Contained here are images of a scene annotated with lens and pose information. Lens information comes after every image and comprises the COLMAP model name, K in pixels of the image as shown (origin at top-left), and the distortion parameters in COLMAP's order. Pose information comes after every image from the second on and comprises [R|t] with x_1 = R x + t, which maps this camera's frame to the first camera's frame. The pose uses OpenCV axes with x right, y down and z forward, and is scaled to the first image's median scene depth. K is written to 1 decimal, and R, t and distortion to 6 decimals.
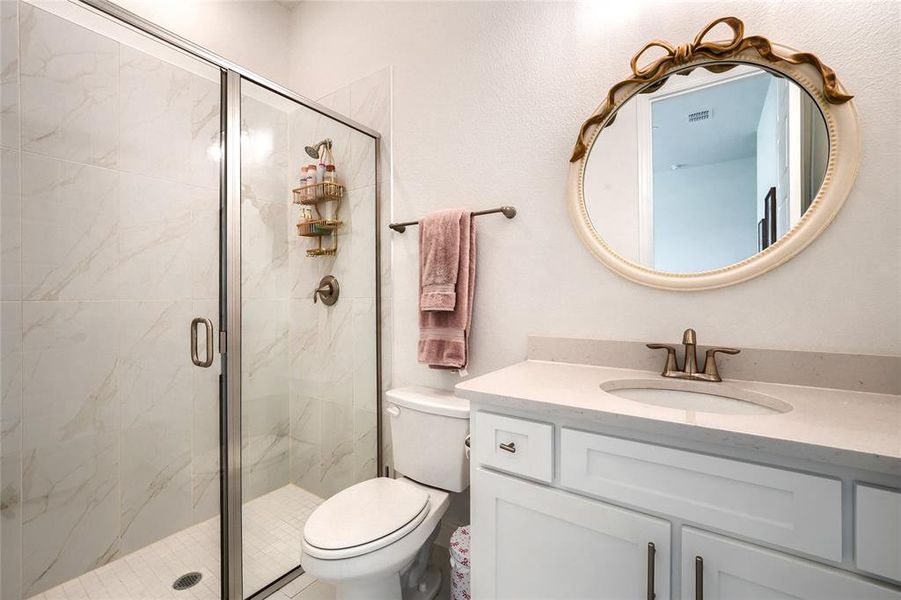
lens RADIAL K [[379.0, 0, 452.0], [0, 379.0, 299.8], [0, 0, 1]] dist [-0.008571, 0.003162]
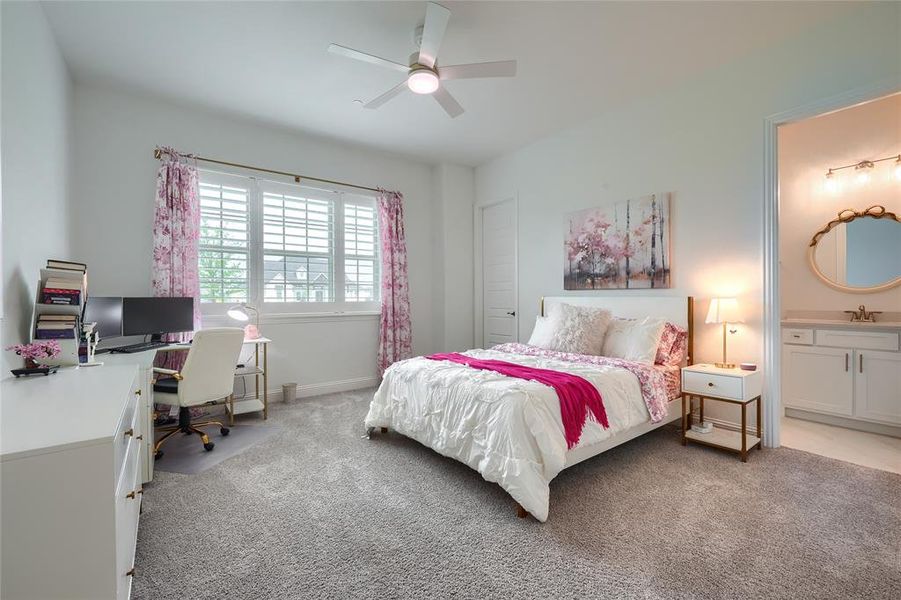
lens RADIAL K [[379.0, 0, 448.2], [0, 379.0, 299.5], [0, 0, 1]] dist [-0.008571, 0.003162]
pose [[0.950966, 0.000727, -0.309294, -1.558708], [0.002942, 0.999931, 0.011397, -0.015904], [0.309280, -0.011748, 0.950898, -2.832606]]
